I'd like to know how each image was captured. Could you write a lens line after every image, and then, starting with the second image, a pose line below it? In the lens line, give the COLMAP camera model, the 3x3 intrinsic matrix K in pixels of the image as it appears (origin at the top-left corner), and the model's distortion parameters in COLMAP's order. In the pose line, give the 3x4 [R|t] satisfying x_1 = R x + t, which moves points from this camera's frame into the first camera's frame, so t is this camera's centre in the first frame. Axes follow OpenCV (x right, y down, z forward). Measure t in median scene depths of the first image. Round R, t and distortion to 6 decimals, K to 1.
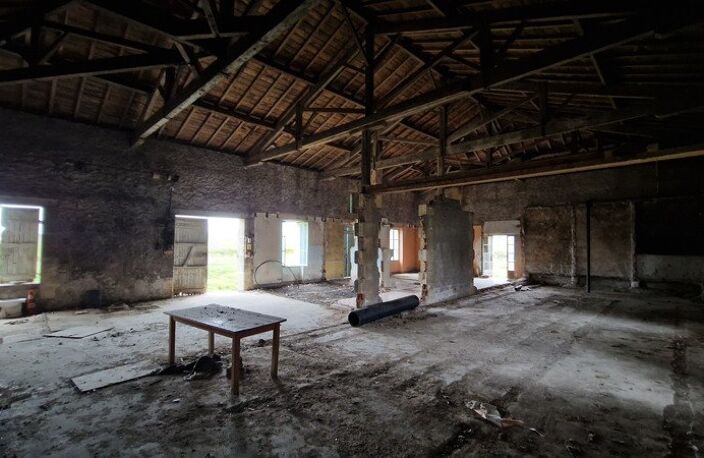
lens RADIAL K [[330.7, 0, 341.6], [0, 330.7, 231.6], [0, 0, 1]] dist [0.001655, -0.006017]
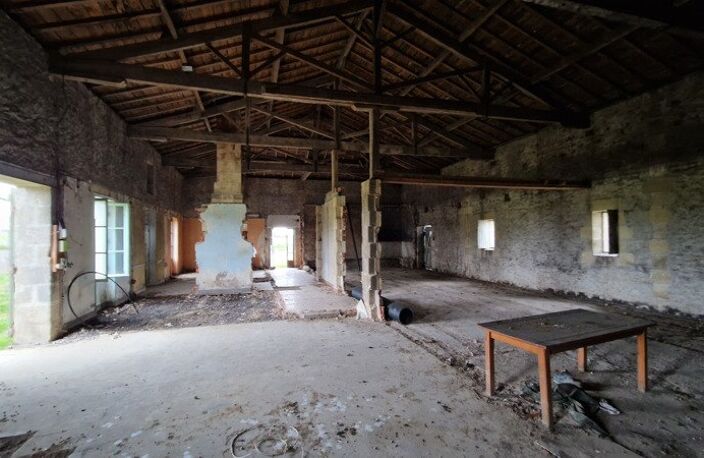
lens RADIAL K [[330.7, 0, 341.6], [0, 330.7, 231.6], [0, 0, 1]] dist [0.001655, -0.006017]
pose [[0.490206, 0.001211, 0.871606, -0.419602], [-0.016109, 0.999841, 0.007671, 0.011925], [-0.871458, -0.017801, 0.490148, 0.349682]]
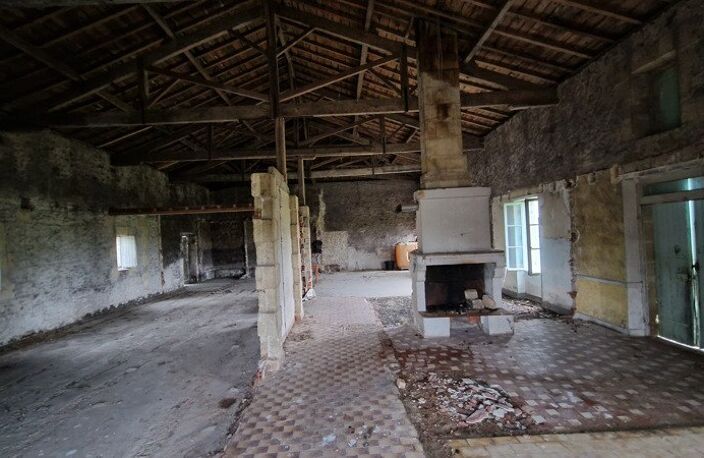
lens RADIAL K [[330.7, 0, 341.6], [0, 330.7, 231.6], [0, 0, 1]] dist [0.001655, -0.006017]
pose [[-0.697301, 0.018396, -0.716542, 0.509854], [0.067502, 0.996913, -0.040096, 0.028317], [0.713592, -0.076327, -0.696391, 1.122550]]
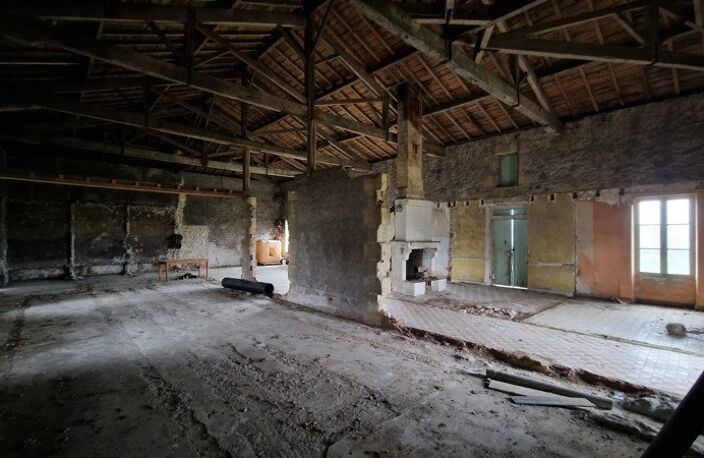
lens RADIAL K [[330.7, 0, 341.6], [0, 330.7, 231.6], [0, 0, 1]] dist [0.001655, -0.006017]
pose [[-0.047178, -0.016105, -0.998757, 0.775201], [0.032830, 0.999305, -0.017665, 0.035019], [0.998347, -0.033623, -0.046616, 0.797807]]
